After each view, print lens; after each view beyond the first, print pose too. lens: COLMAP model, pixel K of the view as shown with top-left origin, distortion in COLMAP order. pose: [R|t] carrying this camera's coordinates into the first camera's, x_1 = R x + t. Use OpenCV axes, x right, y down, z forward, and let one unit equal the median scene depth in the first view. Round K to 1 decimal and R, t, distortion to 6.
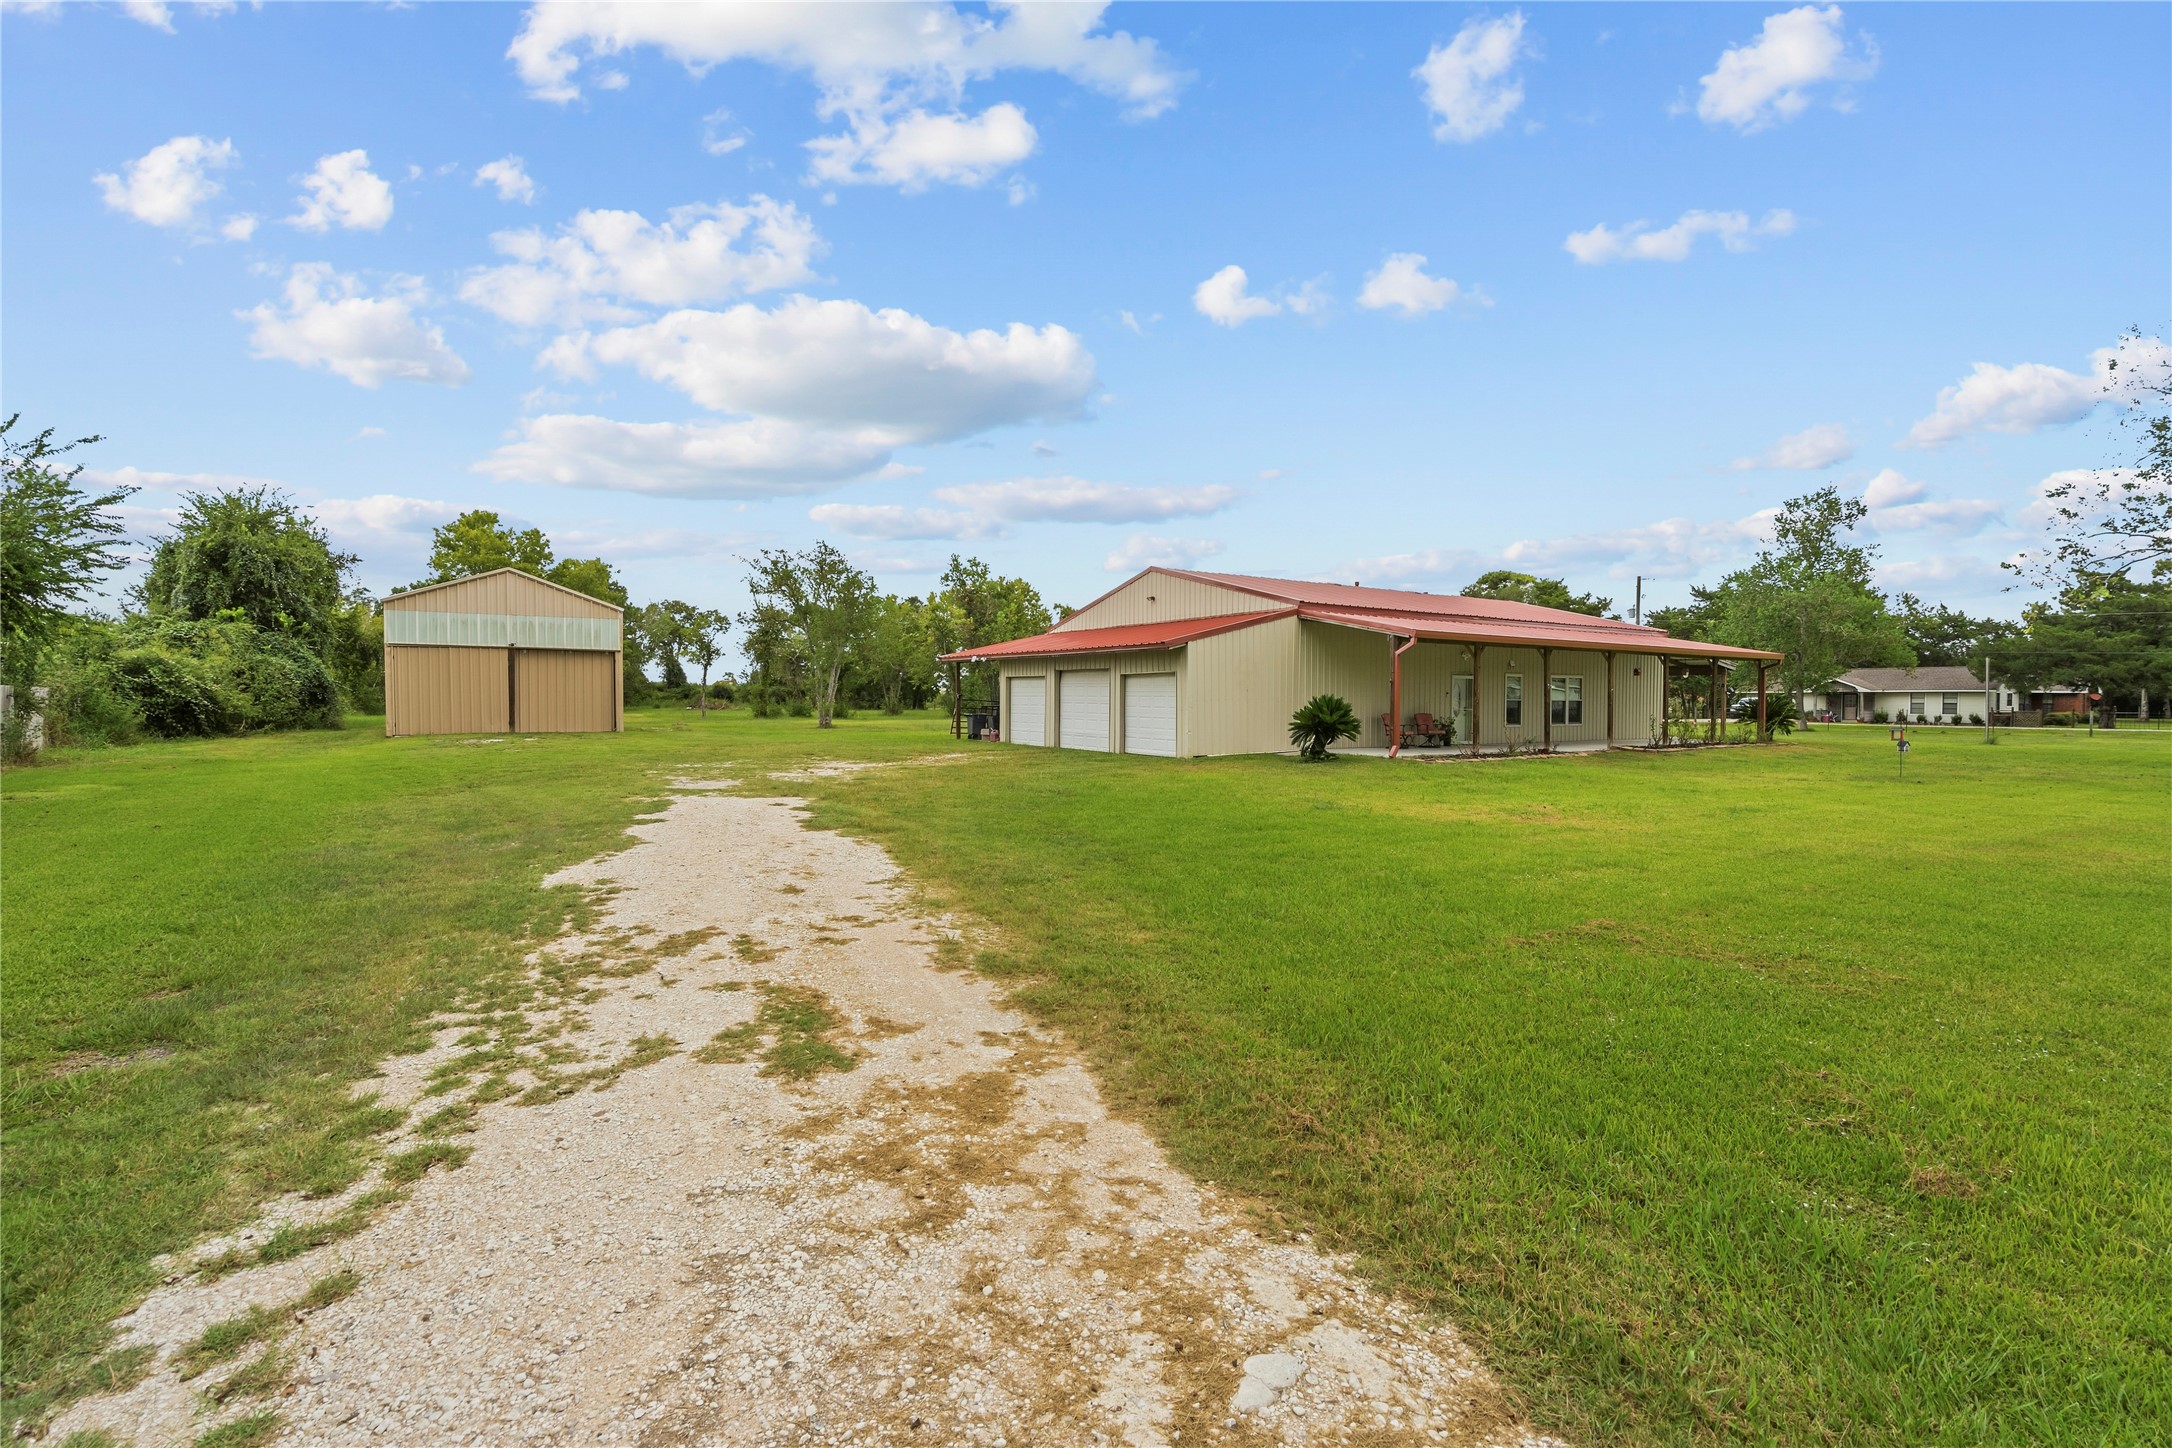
lens RADIAL K [[997.1, 0, 1084.6], [0, 997.1, 722.3], [0, 0, 1]] dist [-0.003006, 0.002563]
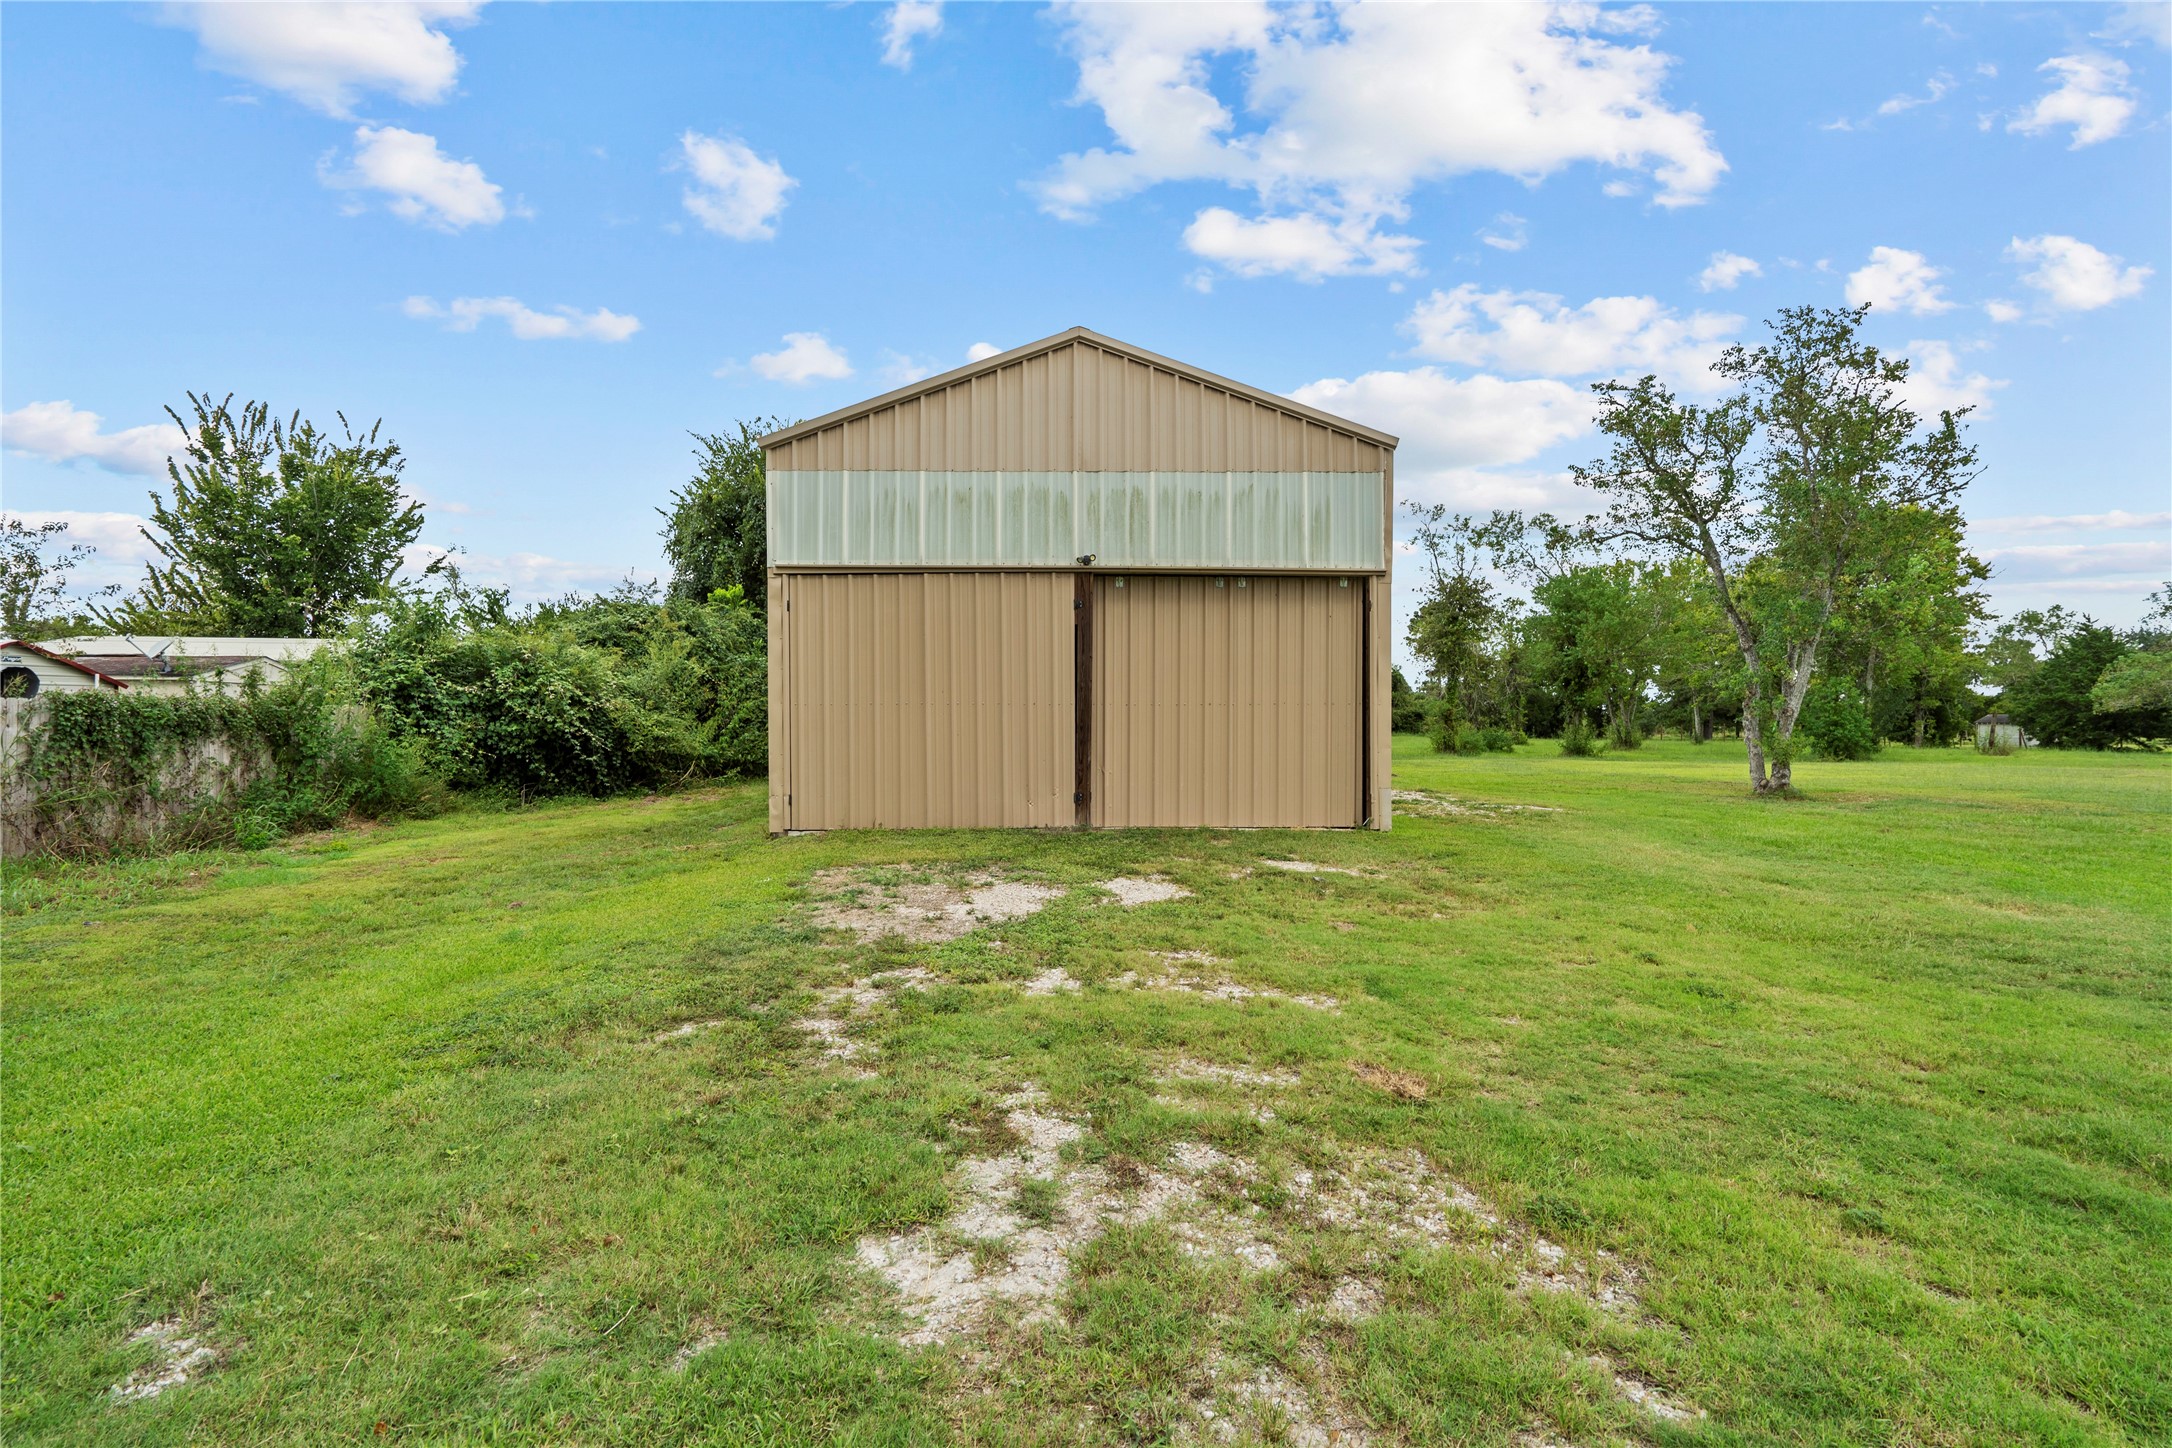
lens RADIAL K [[997.1, 0, 1088.2], [0, 997.1, 736.2], [0, 0, 1]] dist [-0.003006, 0.002563]
pose [[0.853289, 0.004237, -0.521420, -0.397813], [-0.009952, 0.999917, -0.008160, -0.016866], [0.521343, 0.012152, 0.853261, 0.712830]]
